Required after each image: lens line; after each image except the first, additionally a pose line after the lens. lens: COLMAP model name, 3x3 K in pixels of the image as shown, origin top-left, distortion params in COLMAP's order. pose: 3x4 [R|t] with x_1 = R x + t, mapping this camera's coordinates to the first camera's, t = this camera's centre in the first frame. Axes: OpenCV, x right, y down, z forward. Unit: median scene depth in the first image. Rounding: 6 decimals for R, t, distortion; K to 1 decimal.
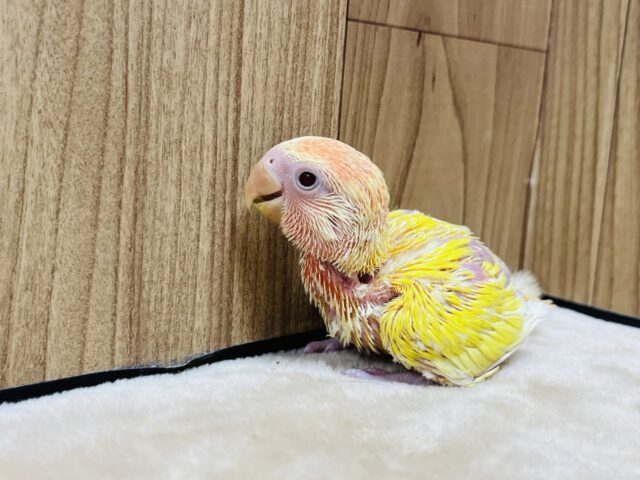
lens RADIAL K [[785.5, 0, 311.4], [0, 785.5, 238.8], [0, 0, 1]] dist [0.080292, -0.334122]
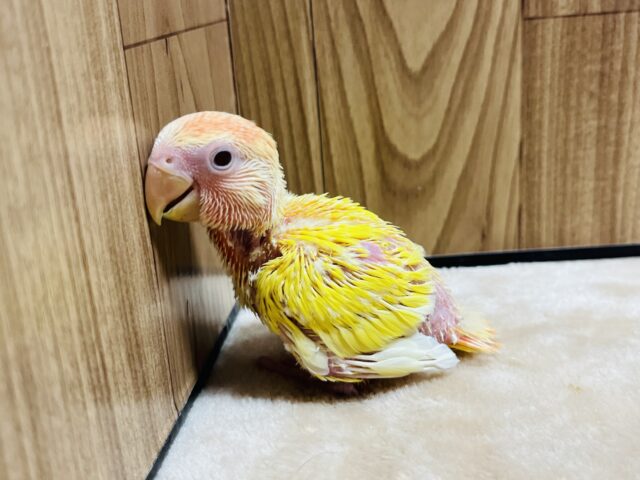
lens RADIAL K [[787.4, 0, 320.0], [0, 787.4, 240.0], [0, 0, 1]] dist [0.002889, -0.036695]
pose [[0.718544, -0.330974, 0.611679, -0.316739], [0.234162, 0.943286, 0.235330, -0.219246], [-0.654876, -0.025863, 0.755294, 0.273636]]
